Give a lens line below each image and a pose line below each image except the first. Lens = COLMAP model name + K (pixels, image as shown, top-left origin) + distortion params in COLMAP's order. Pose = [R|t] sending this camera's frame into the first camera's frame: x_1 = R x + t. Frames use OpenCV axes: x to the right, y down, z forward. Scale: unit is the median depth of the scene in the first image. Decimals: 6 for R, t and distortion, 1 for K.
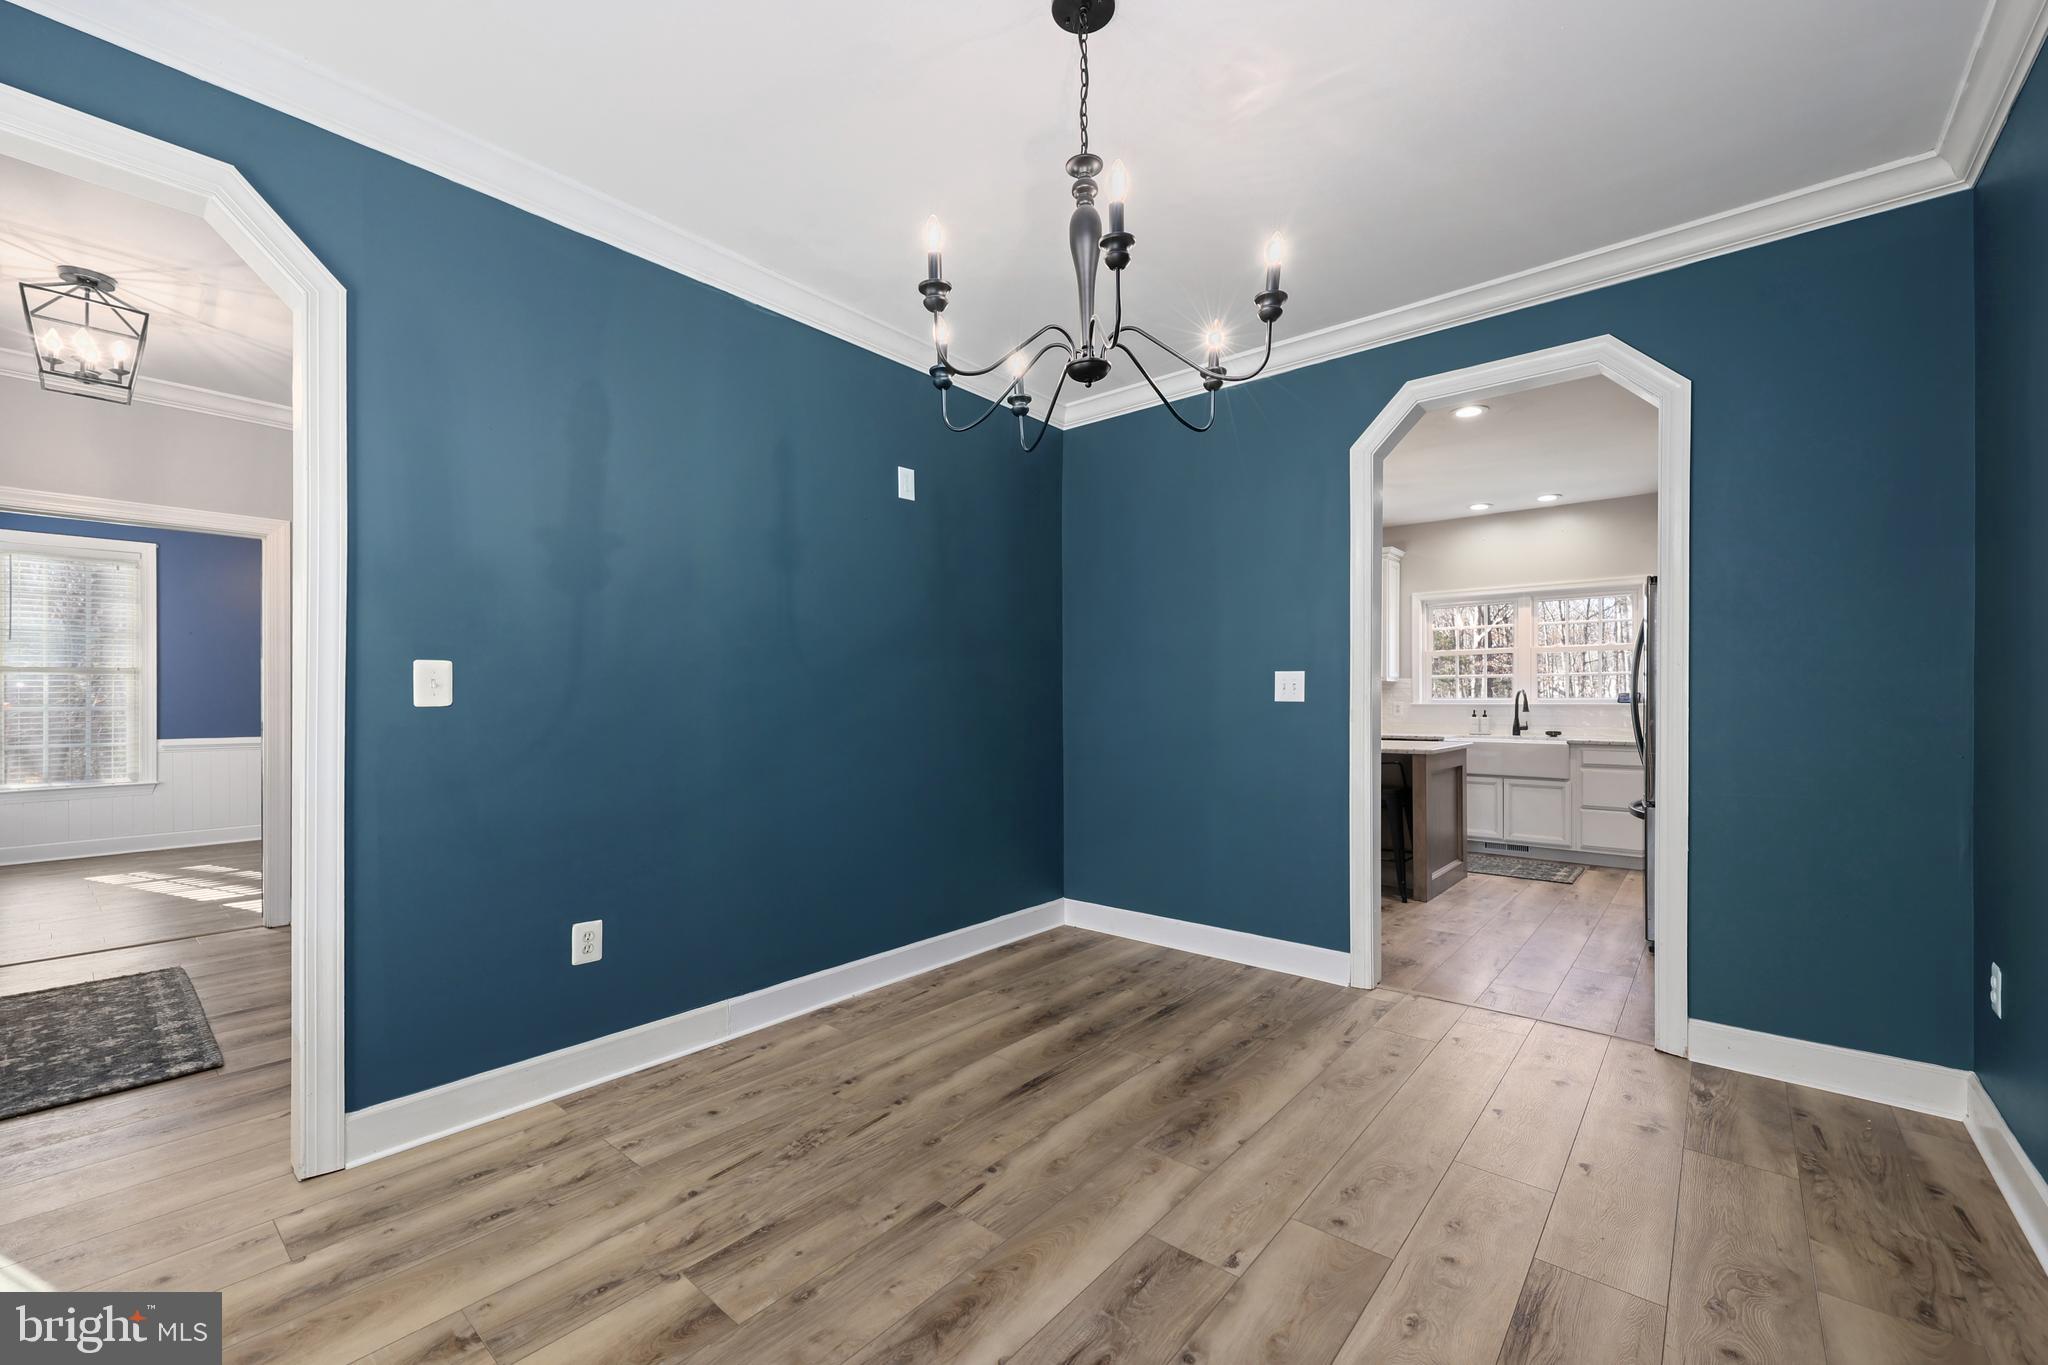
lens RADIAL K [[835.3, 0, 1024.5], [0, 835.3, 699.1], [0, 0, 1]] dist [0.002991, 0.000171]
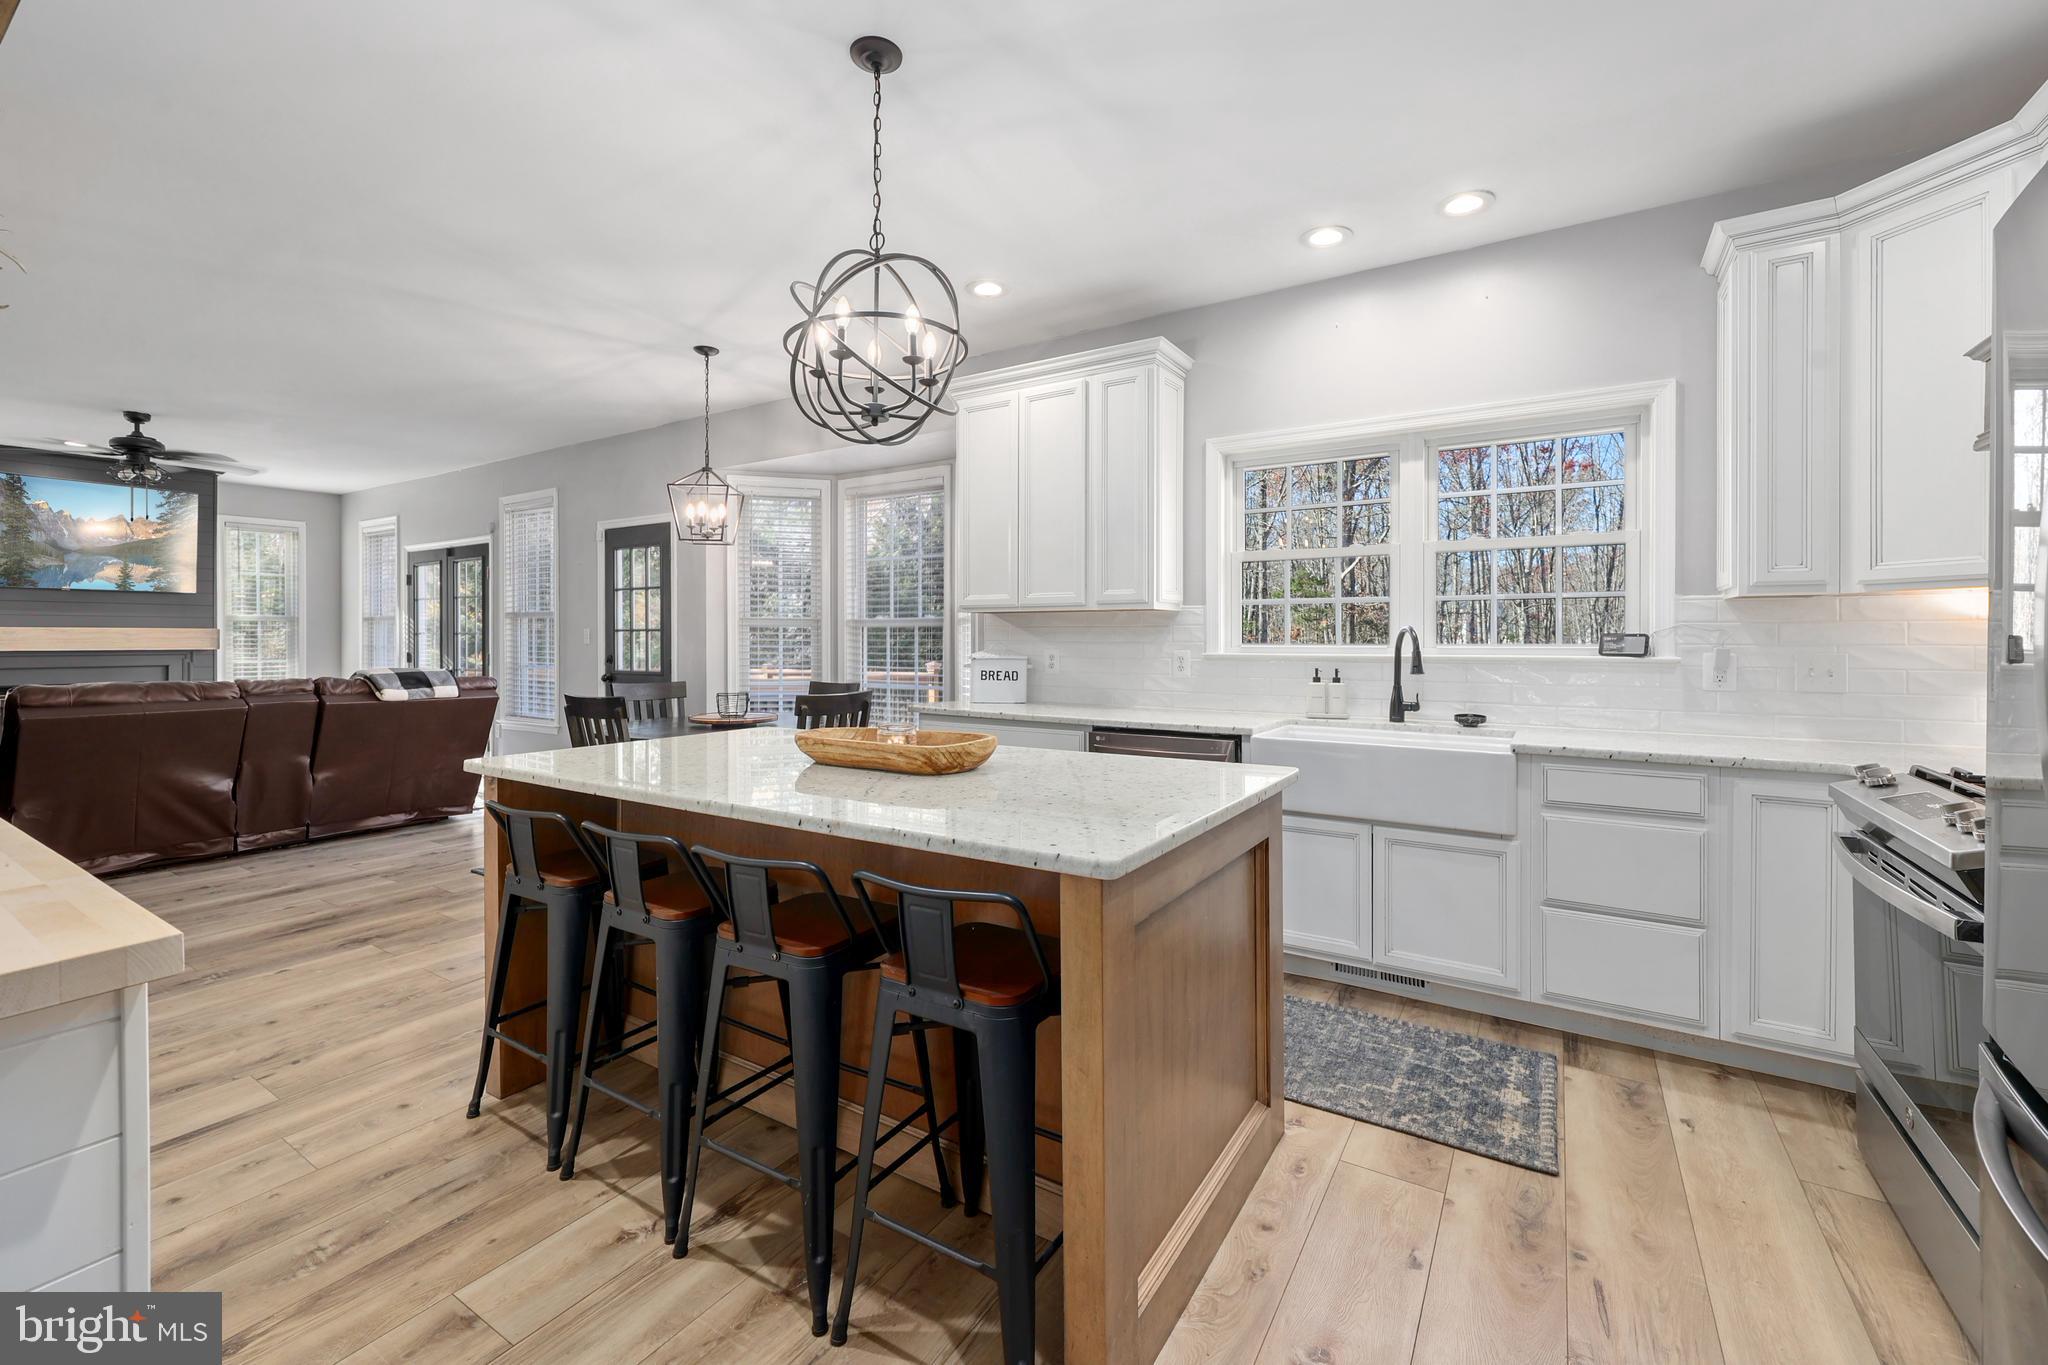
lens RADIAL K [[835.3, 0, 1018.8], [0, 835.3, 652.6], [0, 0, 1]] dist [0.002991, 0.000171]
pose [[0.991022, 0.002585, 0.133675, 0.305716], [-0.004694, 0.999869, 0.015468, -0.003628], [-0.133618, -0.015956, 0.990904, 0.549293]]
